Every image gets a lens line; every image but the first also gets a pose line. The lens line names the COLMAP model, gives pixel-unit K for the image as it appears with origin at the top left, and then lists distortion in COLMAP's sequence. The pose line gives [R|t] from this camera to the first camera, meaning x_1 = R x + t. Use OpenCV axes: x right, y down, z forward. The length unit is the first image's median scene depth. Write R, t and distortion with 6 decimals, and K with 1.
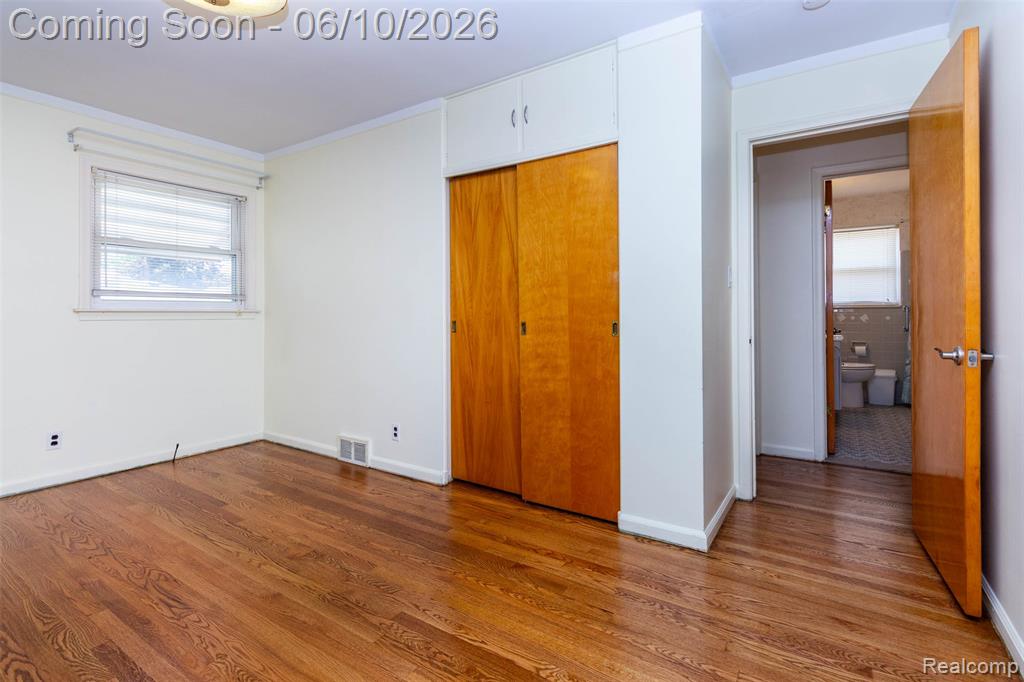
lens RADIAL K [[487.9, 0, 510.5], [0, 487.9, 315.8], [0, 0, 1]] dist [-0.000286, -0.000944]
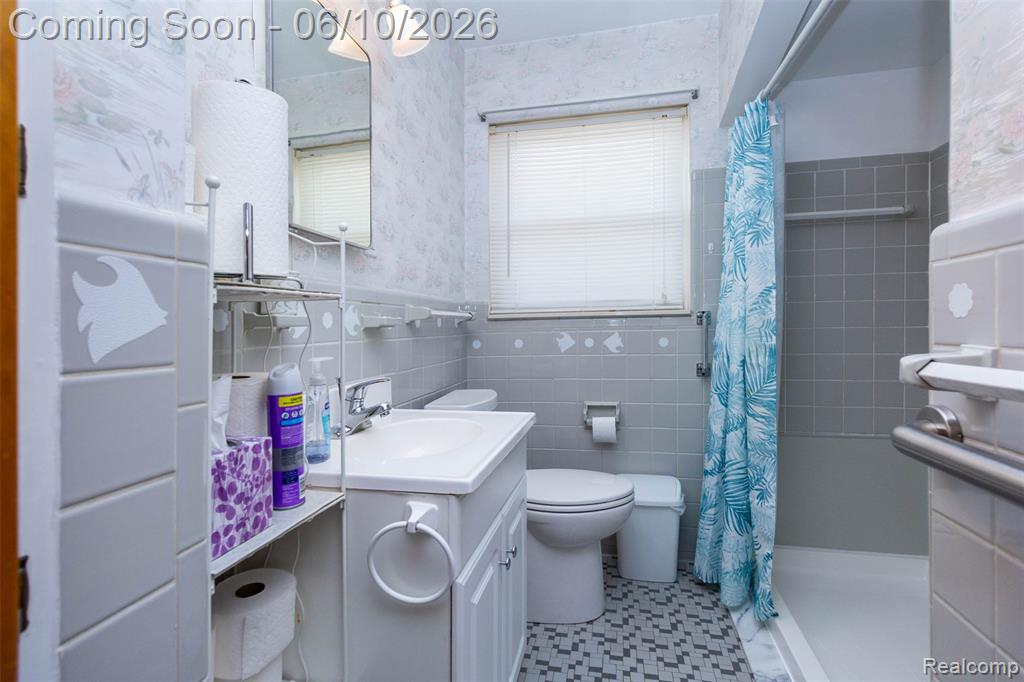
lens RADIAL K [[487.9, 0, 509.4], [0, 487.9, 339.6], [0, 0, 1]] dist [-0.000286, -0.000944]
pose [[0.934683, -0.009906, 0.355344, 0.523390], [0.004363, 0.999856, 0.016396, -0.004756], [-0.355455, -0.013775, 0.934592, 0.683045]]
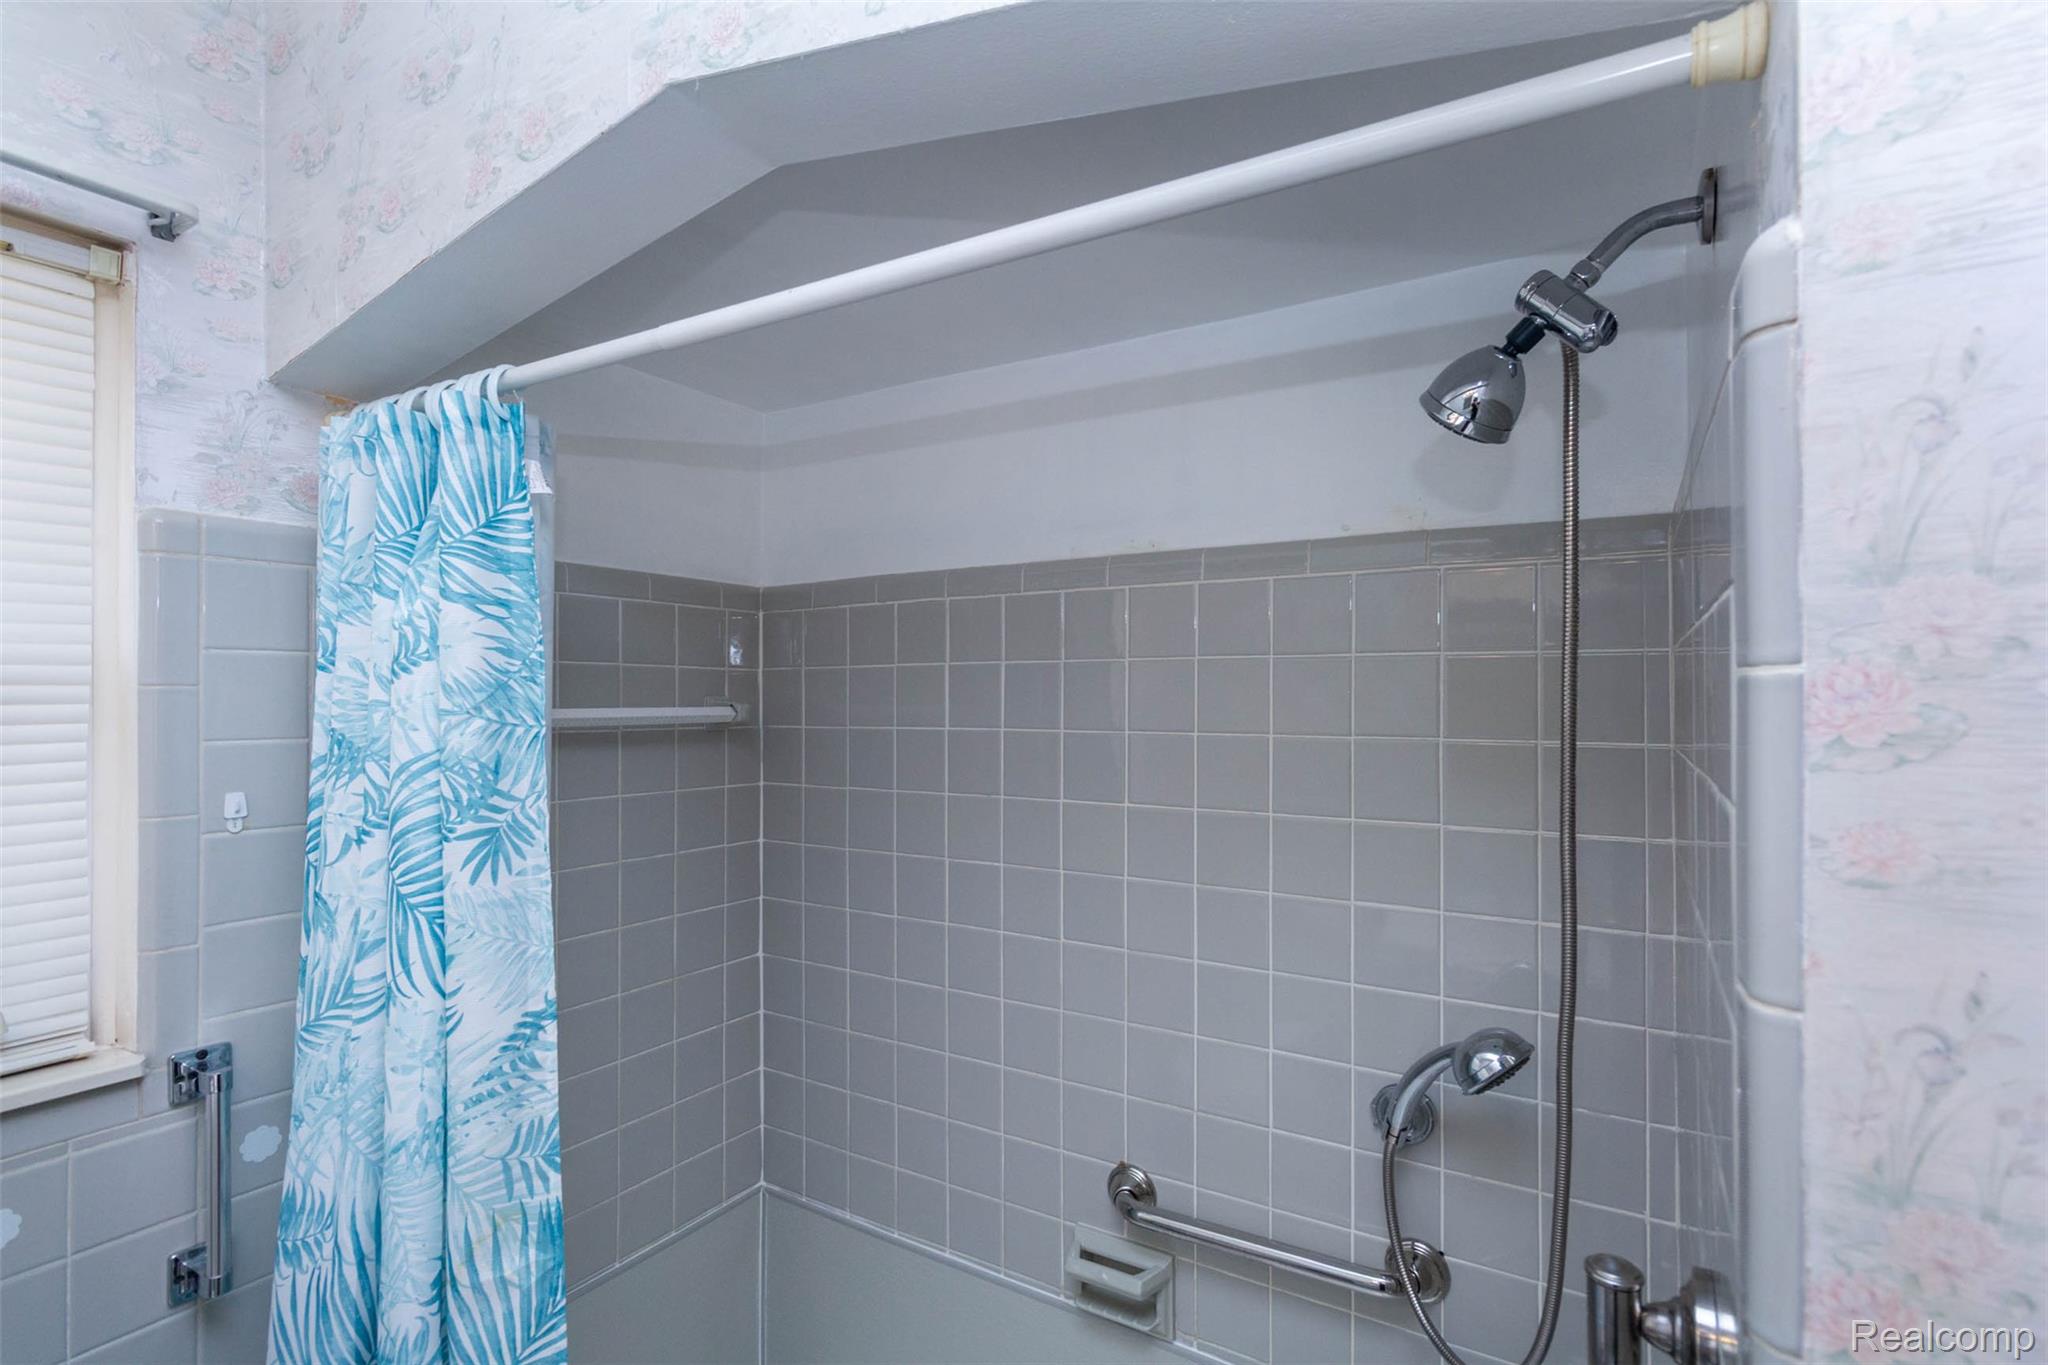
lens RADIAL K [[975.8, 0, 1030.7], [0, 975.8, 691.1], [0, 0, 1]] dist [-0.000286, -0.000944]
pose [[-0.044690, 0.008281, 0.998967, 0.589776], [0.002289, 0.999964, -0.008187, -0.090829], [-0.998998, 0.001921, -0.044708, 0.820848]]
